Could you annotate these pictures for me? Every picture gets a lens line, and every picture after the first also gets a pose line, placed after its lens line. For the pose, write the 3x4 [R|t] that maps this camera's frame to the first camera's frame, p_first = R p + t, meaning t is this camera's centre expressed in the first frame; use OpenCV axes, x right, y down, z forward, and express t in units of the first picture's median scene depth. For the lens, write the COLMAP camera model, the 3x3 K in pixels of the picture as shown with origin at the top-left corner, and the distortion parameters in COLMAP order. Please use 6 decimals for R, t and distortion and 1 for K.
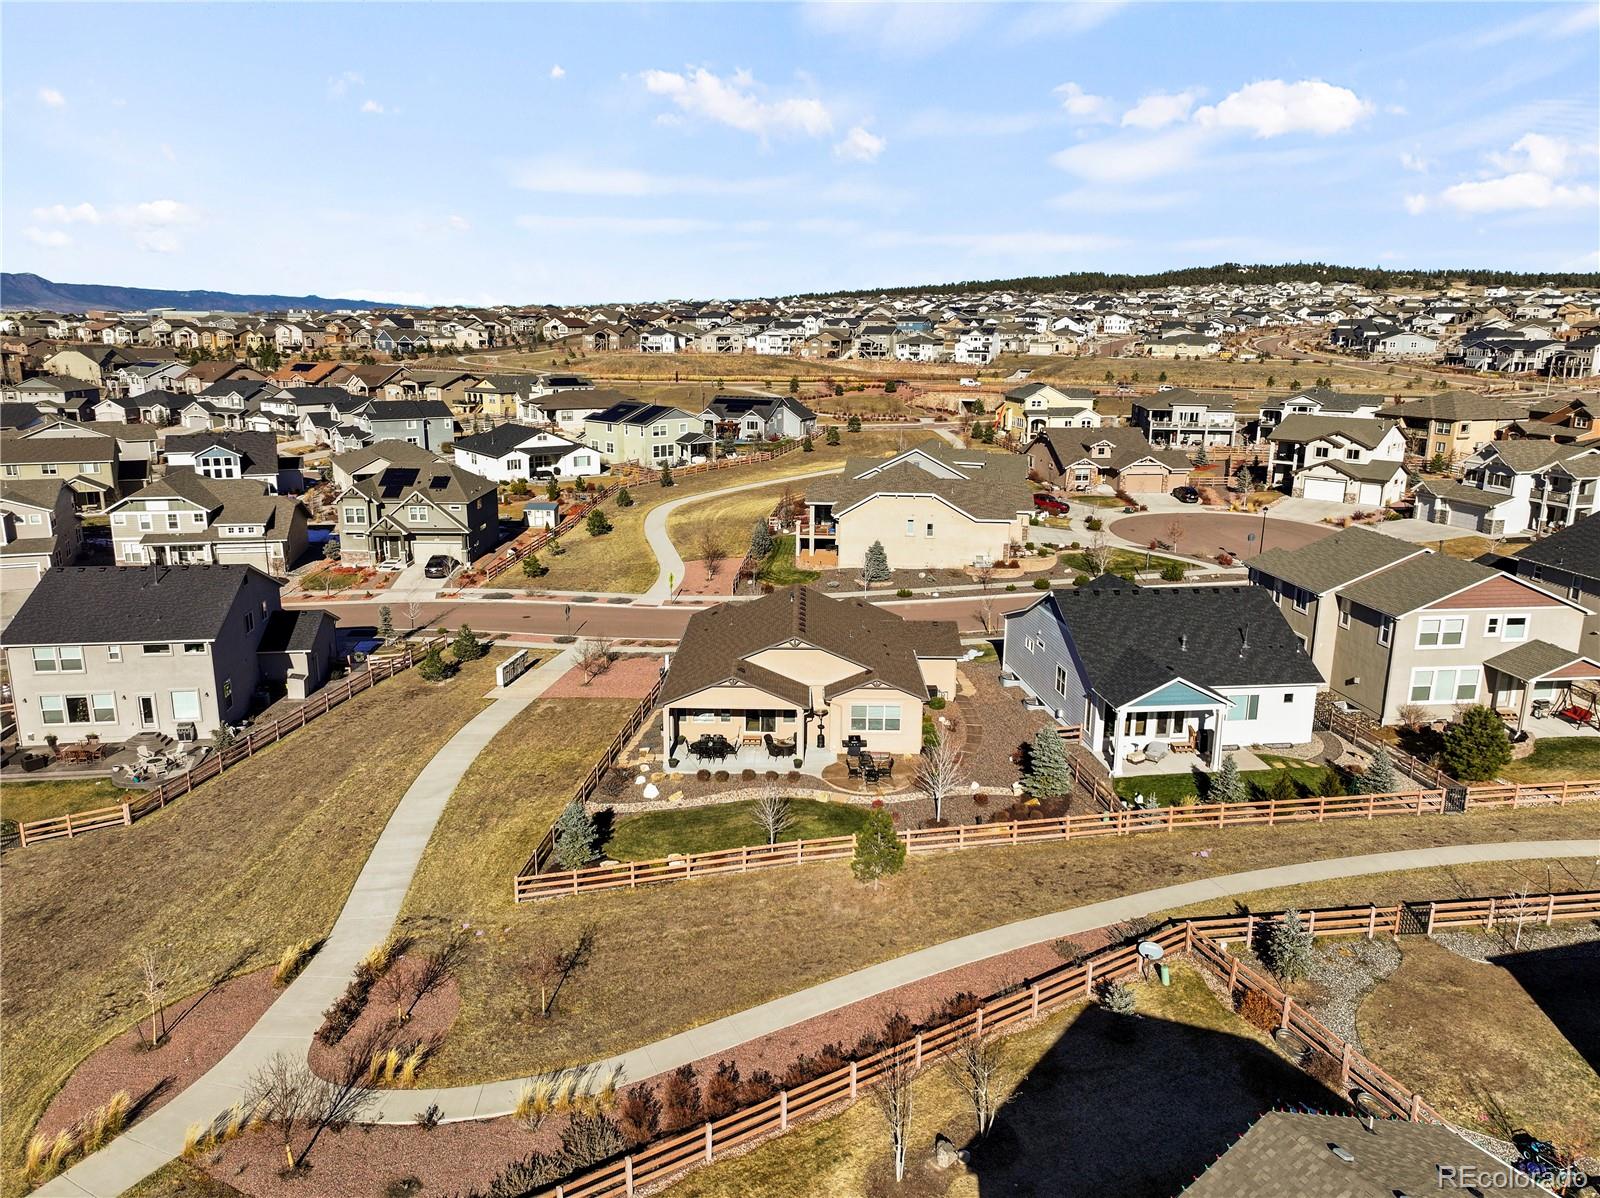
lens RADIAL K [[1105.5, 0, 807.3], [0, 1105.5, 590.9], [0, 0, 1]] dist [0.009597, -0.002077]
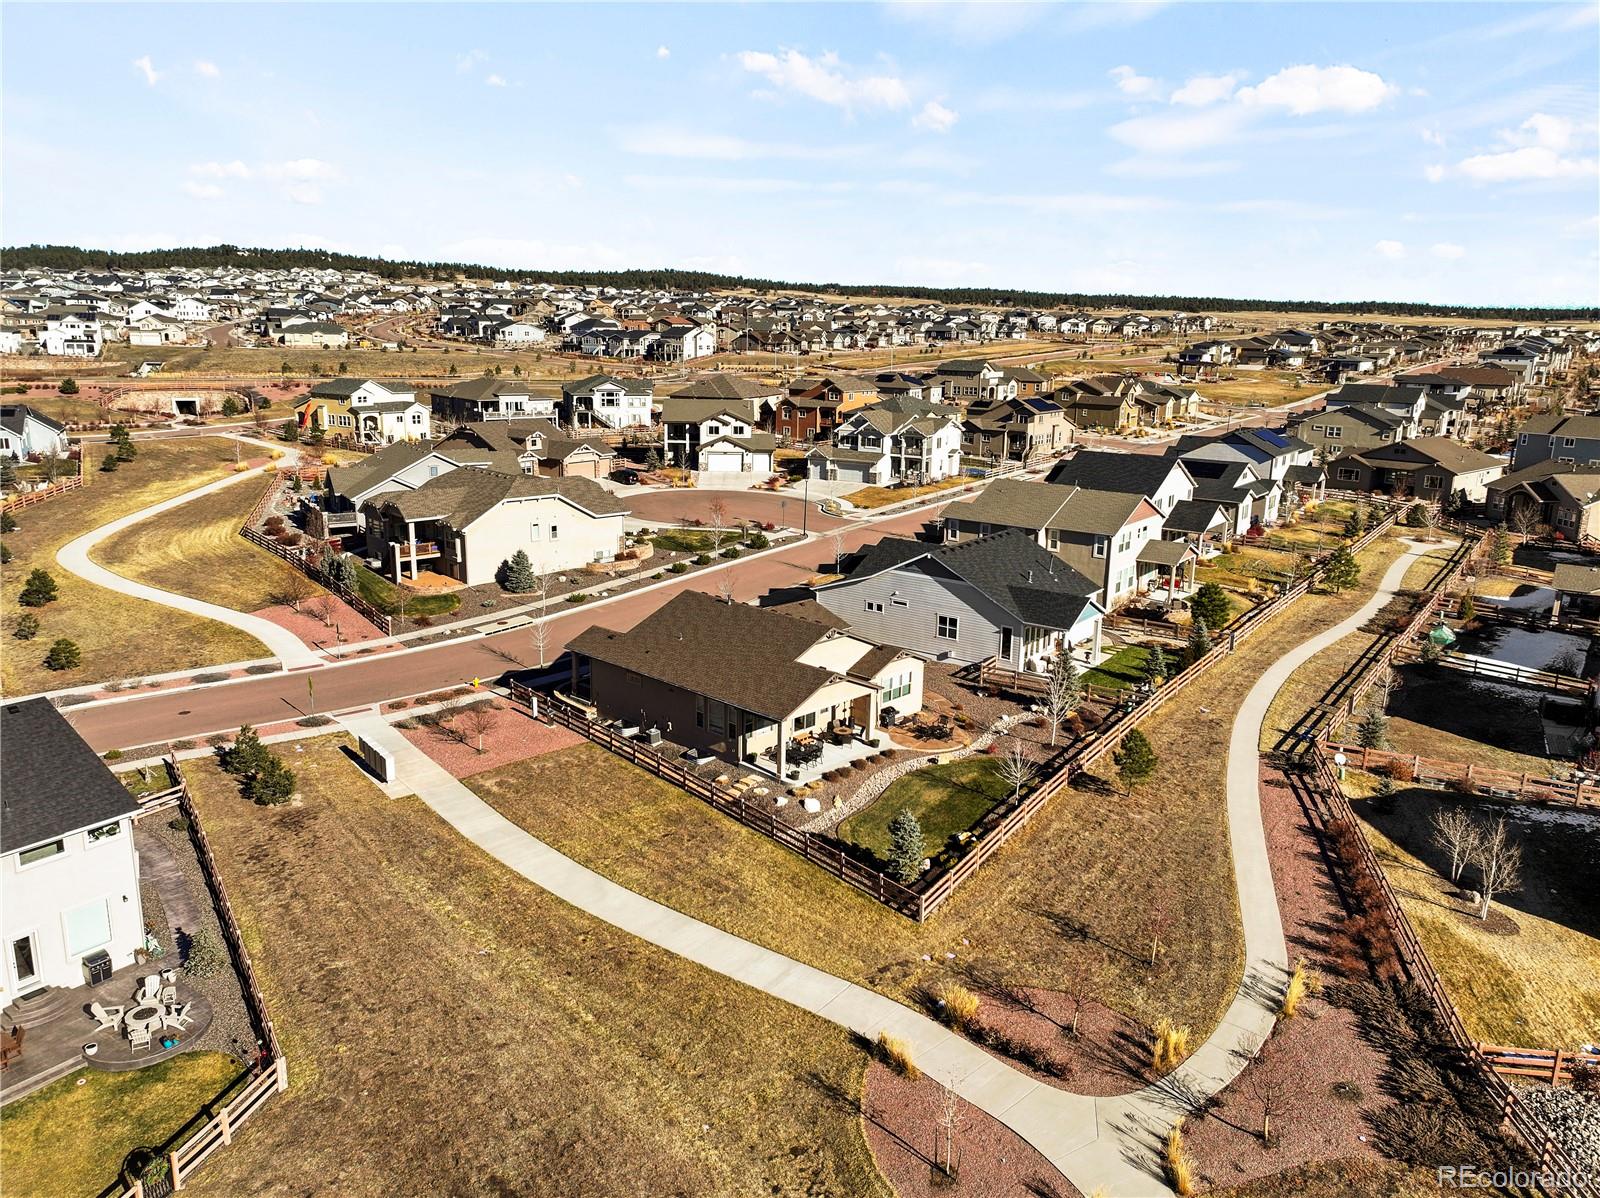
lens RADIAL K [[1105.5, 0, 808.7], [0, 1105.5, 608.1], [0, 0, 1]] dist [0.009597, -0.002077]
pose [[0.693480, -0.174650, 0.698987, -0.310376], [0.156702, 0.983512, 0.090275, -0.030897], [-0.703228, 0.046929, 0.709414, 0.116735]]
